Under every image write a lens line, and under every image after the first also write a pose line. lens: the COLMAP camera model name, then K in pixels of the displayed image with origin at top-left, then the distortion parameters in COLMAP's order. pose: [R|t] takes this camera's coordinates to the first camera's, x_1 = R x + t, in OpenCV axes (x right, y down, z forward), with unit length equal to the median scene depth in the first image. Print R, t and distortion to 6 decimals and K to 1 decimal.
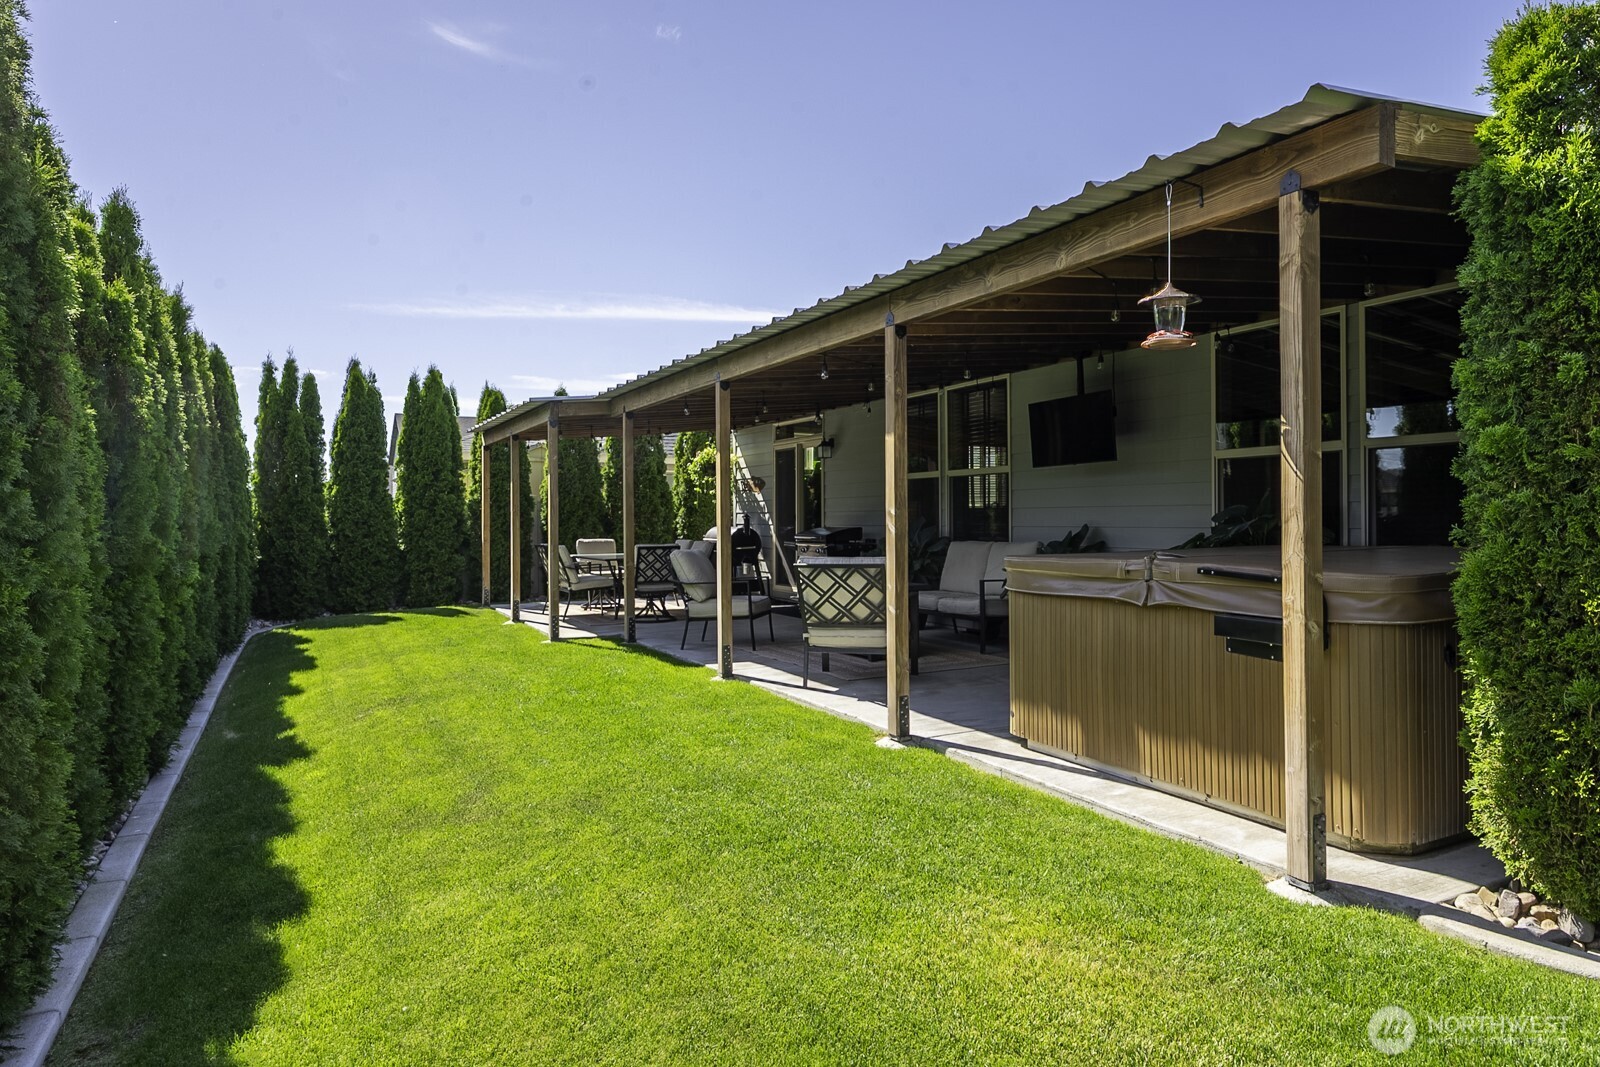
lens RADIAL K [[899.6, 0, 804.3], [0, 899.6, 502.6], [0, 0, 1]] dist [0.004238, 0.000129]
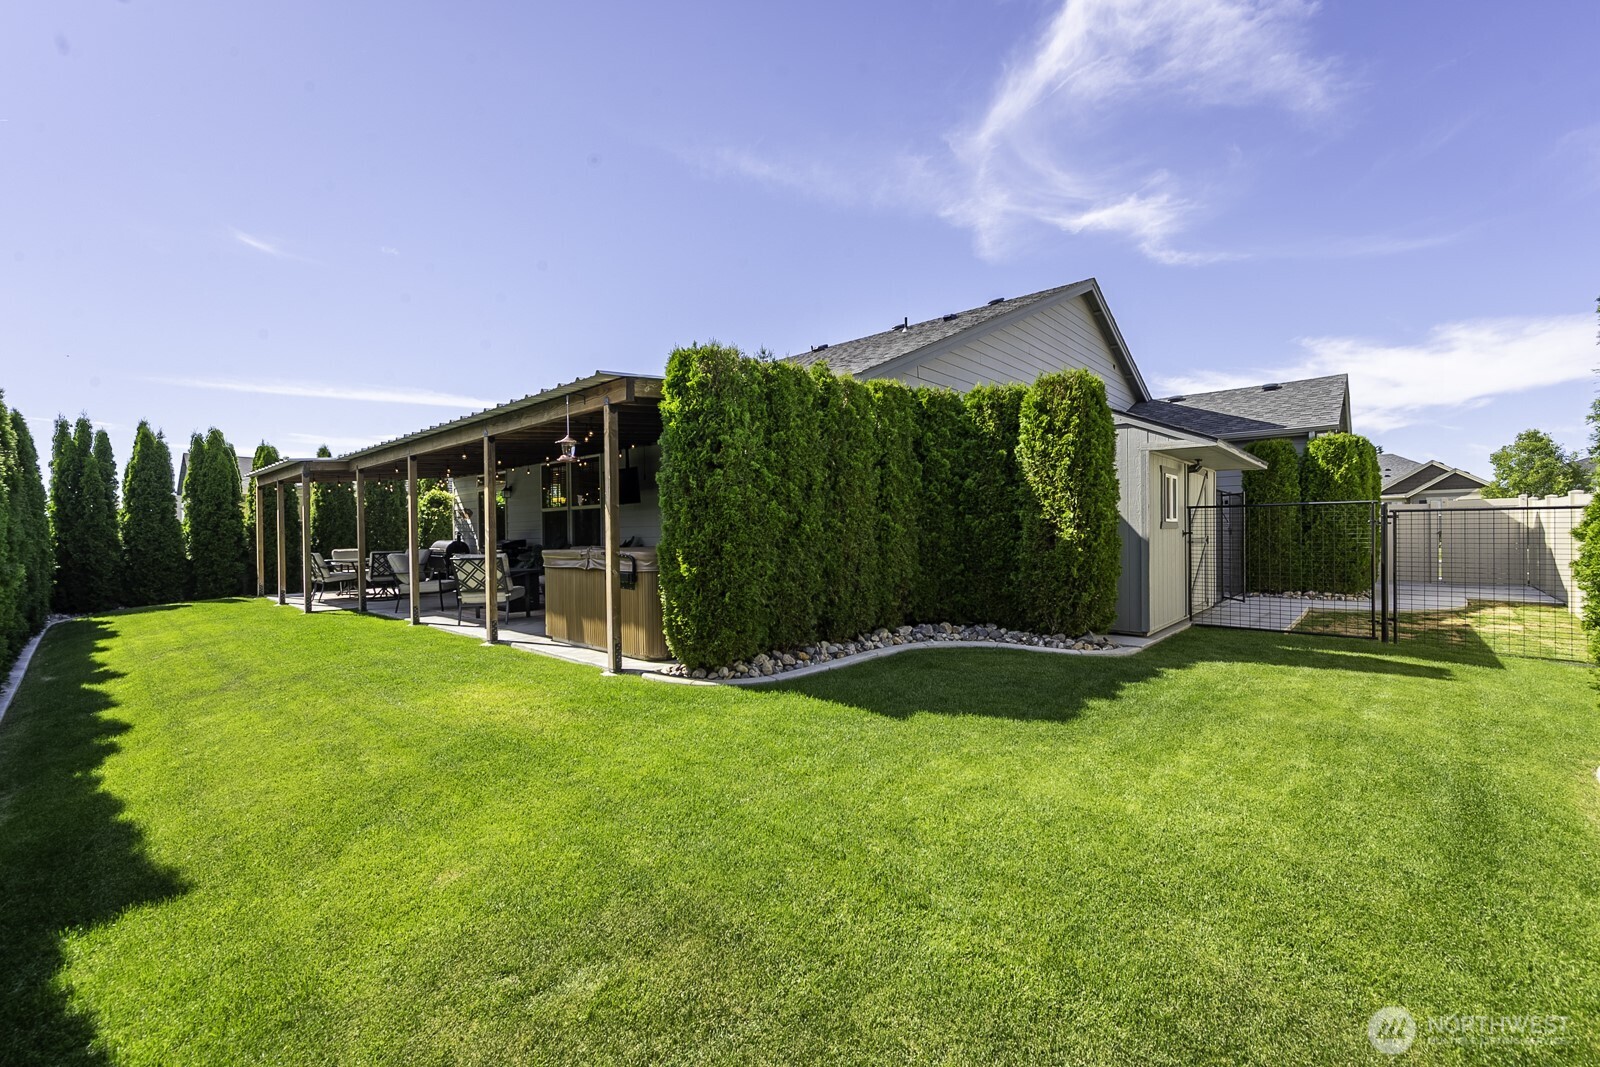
lens RADIAL K [[662.3, 0, 800.0], [0, 662.3, 533.5], [0, 0, 1]] dist [-0.001098, 0.000166]
pose [[0.948809, -0.006678, 0.315778, 0.138622], [0.002424, 0.999901, 0.013864, 0.000180], [-0.315840, -0.012389, 0.948732, -0.294216]]
